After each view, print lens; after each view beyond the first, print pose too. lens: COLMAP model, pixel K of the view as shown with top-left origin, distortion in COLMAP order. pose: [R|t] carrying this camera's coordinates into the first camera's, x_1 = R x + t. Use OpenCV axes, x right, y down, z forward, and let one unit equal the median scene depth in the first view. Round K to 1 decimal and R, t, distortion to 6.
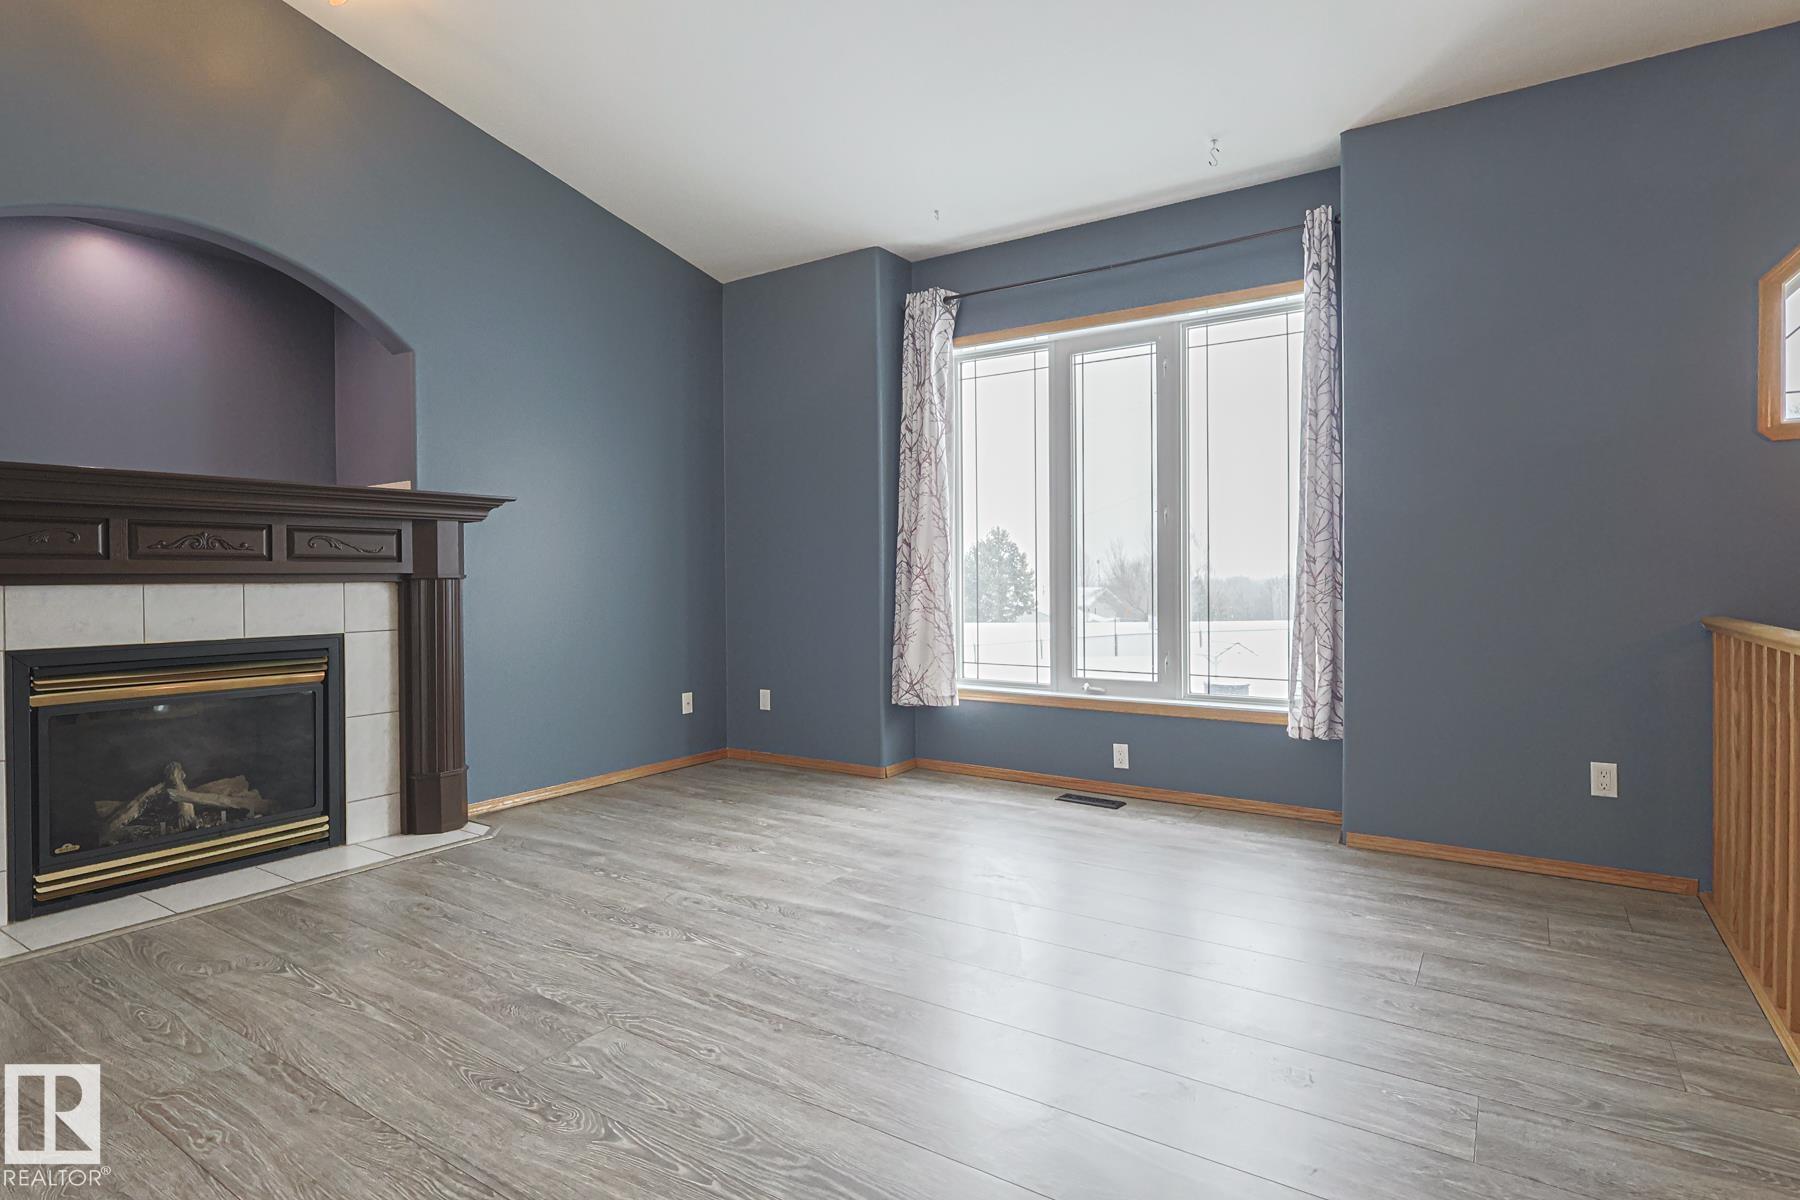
lens RADIAL K [[901.0, 0, 887.2], [0, 901.0, 586.2], [0, 0, 1]] dist [0.001731, -0.001669]
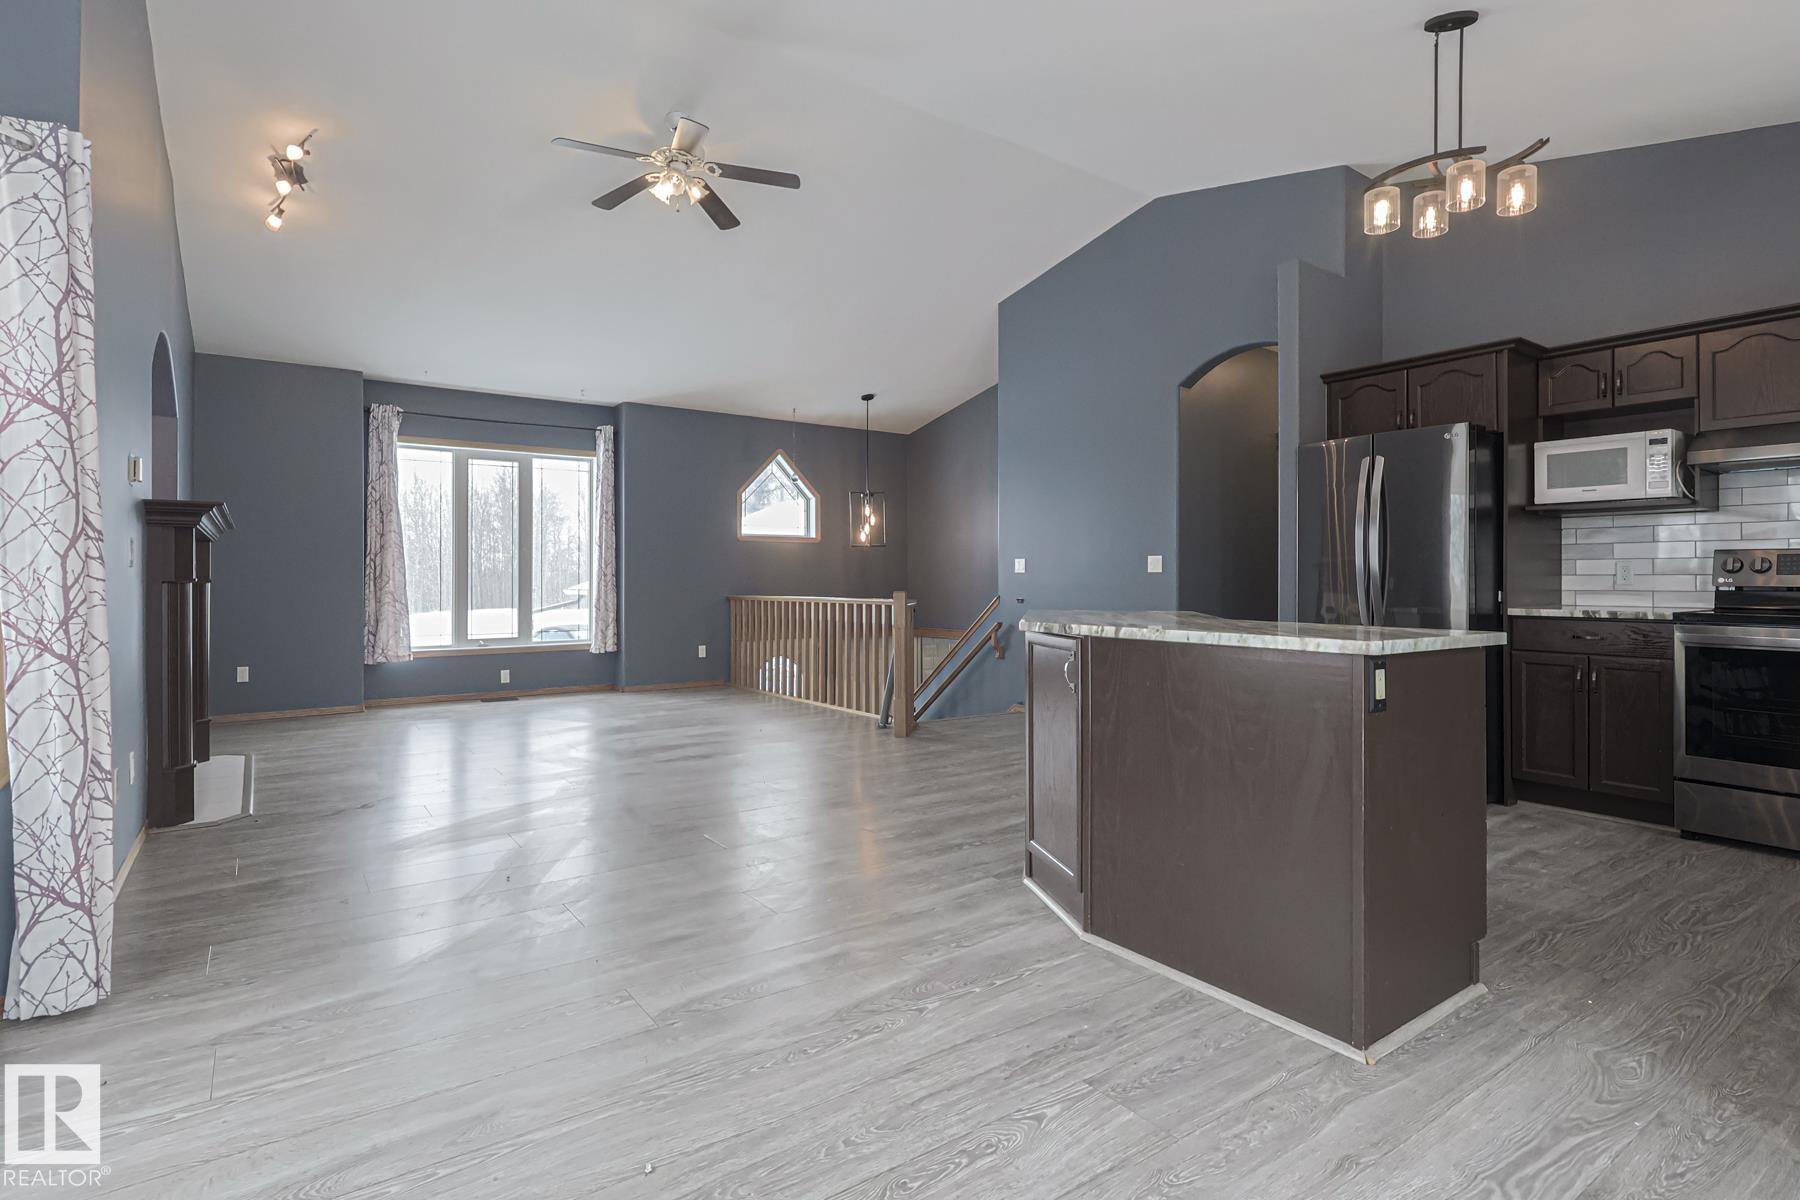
lens RADIAL K [[901.0, 0, 899.9], [0, 901.0, 563.3], [0, 0, 1]] dist [0.001731, -0.001669]
pose [[0.350980, 0.022656, 0.936109, -1.470635], [0.005800, 0.999635, -0.026368, 0.004227], [-0.936365, 0.014684, 0.350721, -0.540576]]
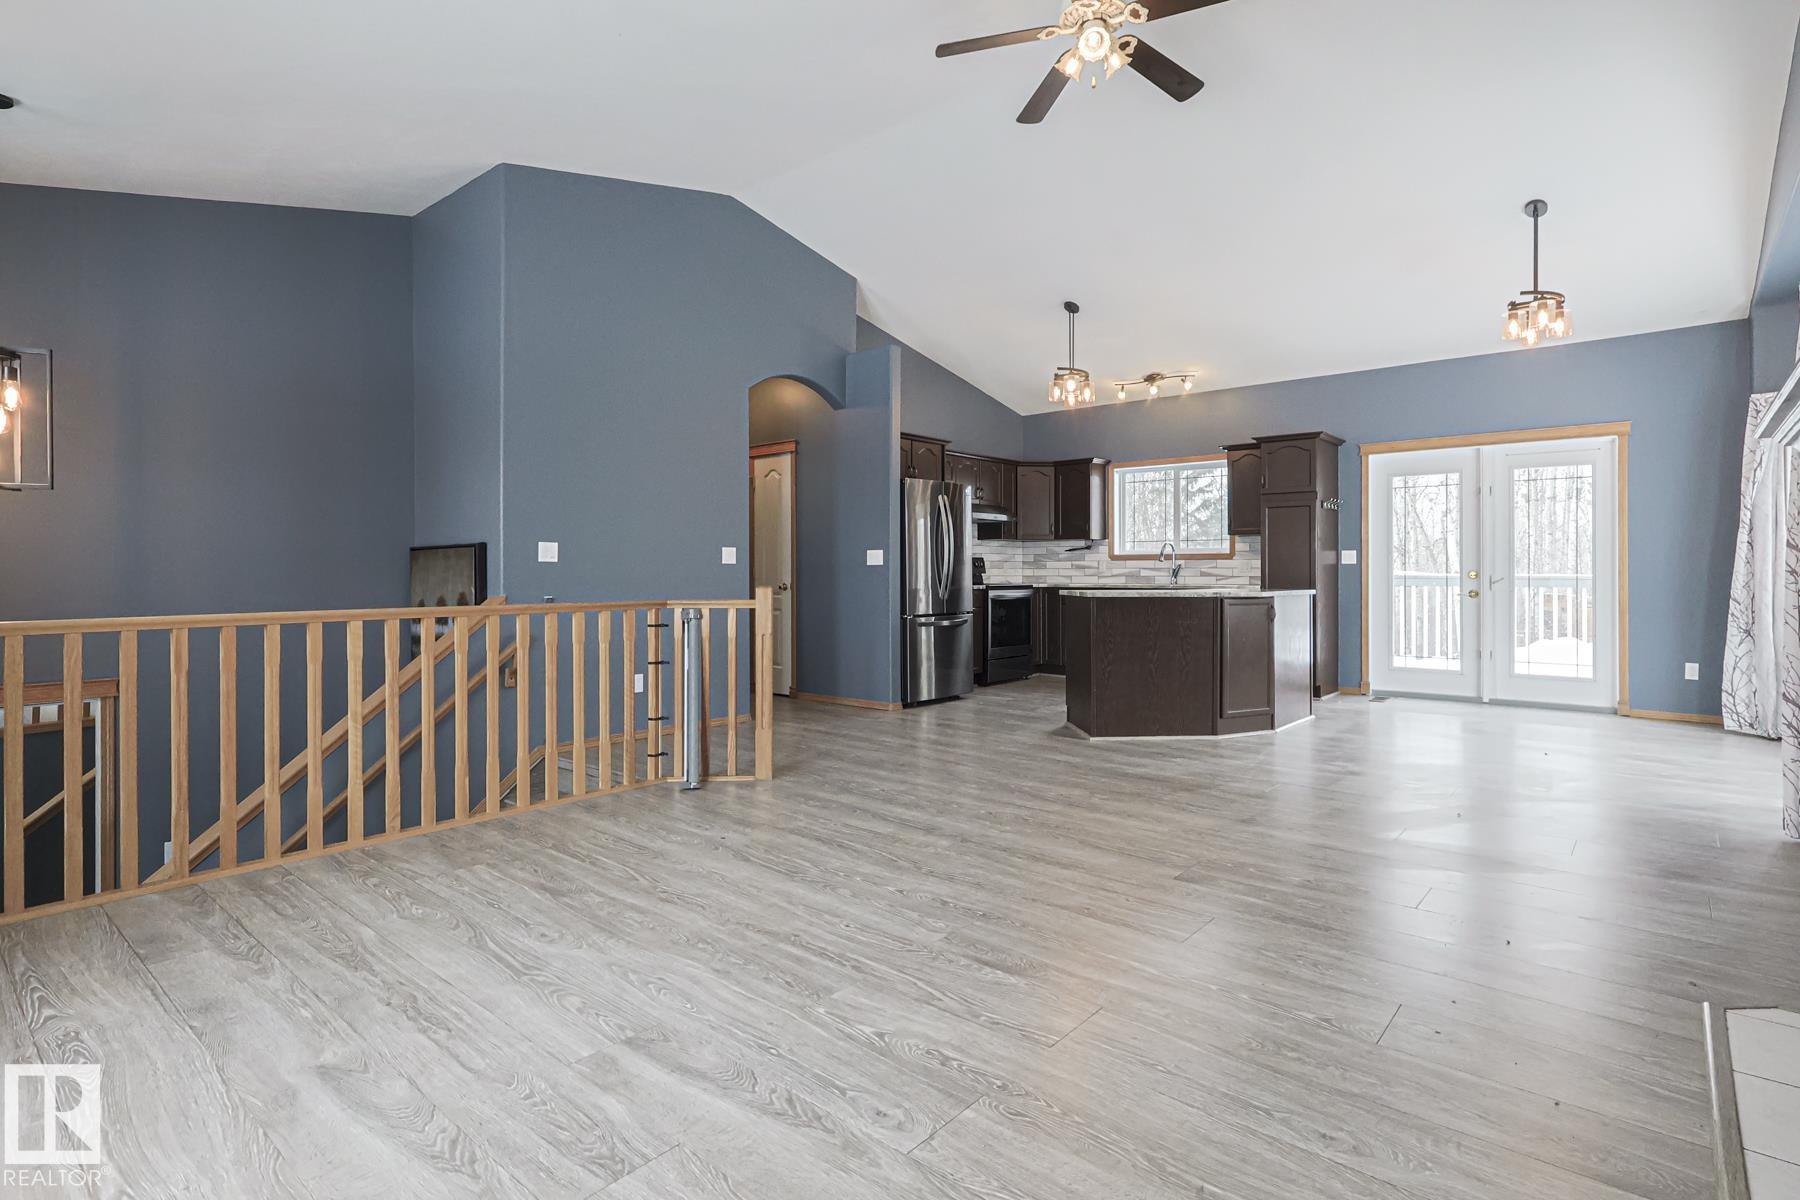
lens RADIAL K [[901.0, 0, 893.5], [0, 901.0, 563.3], [0, 0, 1]] dist [0.001731, -0.001669]
pose [[-0.993103, 0.008918, 0.116908, -0.231789], [0.009034, 0.999959, 0.000468, -0.020467], [-0.116899, 0.001521, -0.993143, 1.264162]]
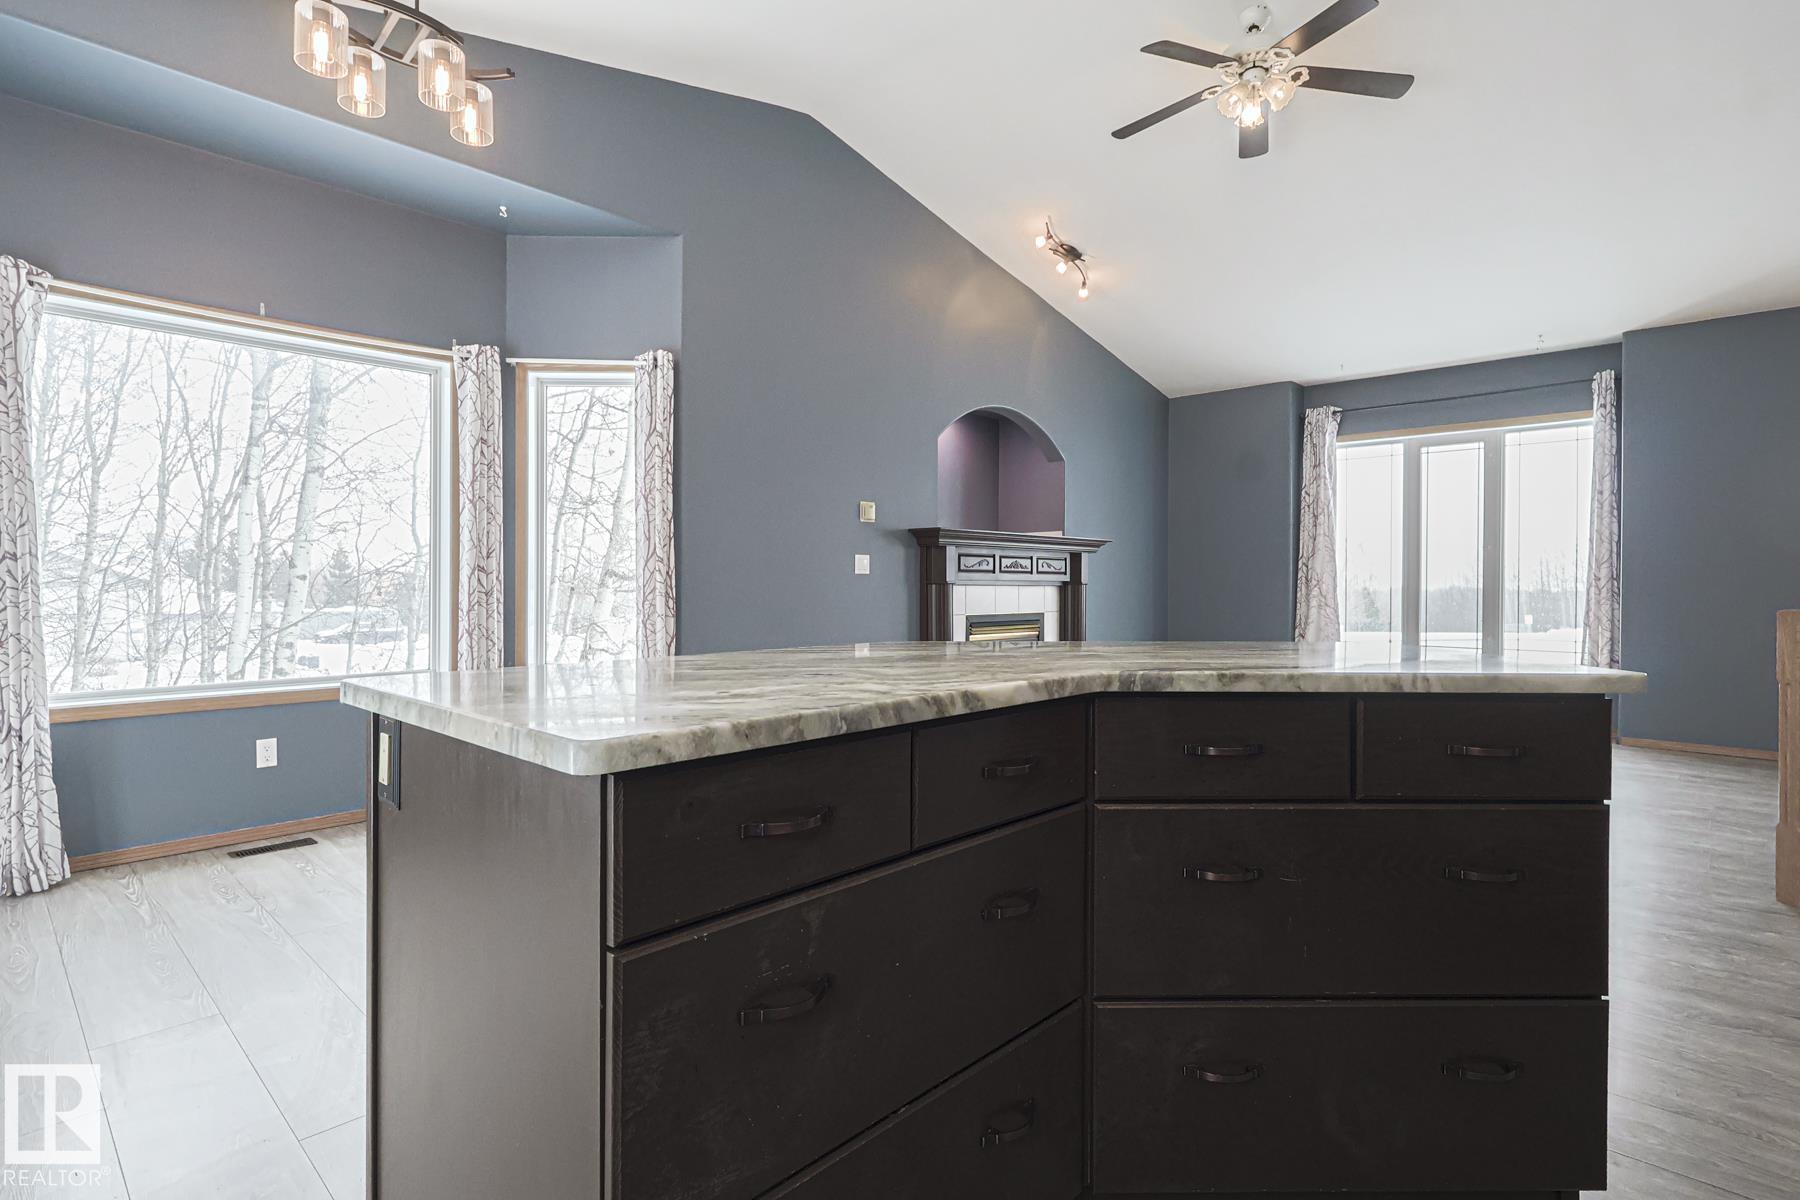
lens RADIAL K [[901.0, 0, 882.3], [0, 901.0, 590.7], [0, 0, 1]] dist [0.001731, -0.001669]
pose [[0.986805, 0.012121, -0.161458, -0.600796], [-0.011725, 0.999925, 0.003406, 0.002401], [0.161488, -0.001468, 0.986874, -0.917909]]
